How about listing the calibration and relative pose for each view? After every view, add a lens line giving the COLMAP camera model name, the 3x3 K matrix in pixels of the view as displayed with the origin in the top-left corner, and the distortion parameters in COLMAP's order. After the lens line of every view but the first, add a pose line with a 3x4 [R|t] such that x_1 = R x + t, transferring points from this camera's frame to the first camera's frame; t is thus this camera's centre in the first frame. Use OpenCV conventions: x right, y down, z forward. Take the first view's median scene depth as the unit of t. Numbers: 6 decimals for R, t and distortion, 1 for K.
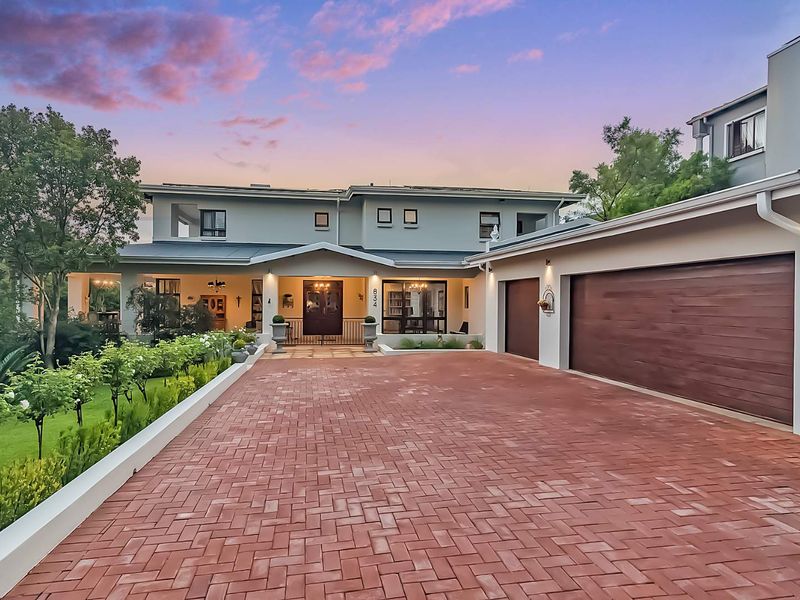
lens RADIAL K [[411.9, 0, 366.4], [0, 411.9, 300.0], [0, 0, 1]] dist [0.012117, -0.001492]
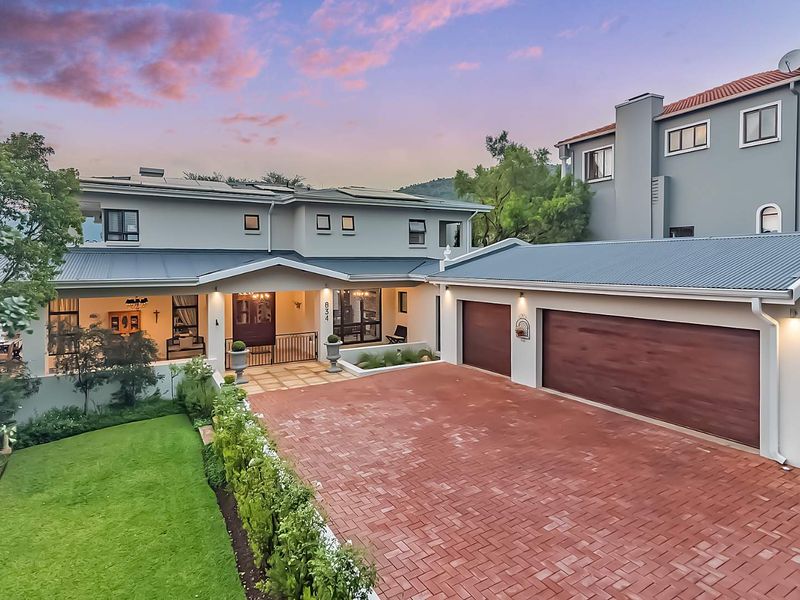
lens RADIAL K [[425.4, 0, 371.4], [0, 425.4, 273.3], [0, 0, 1]] dist [0.011865, 0.000689]
pose [[0.942991, -0.015641, 0.332449, -0.187327], [0.015079, 0.999877, 0.004272, -0.086205], [-0.332475, 0.000984, 0.943111, 0.009333]]
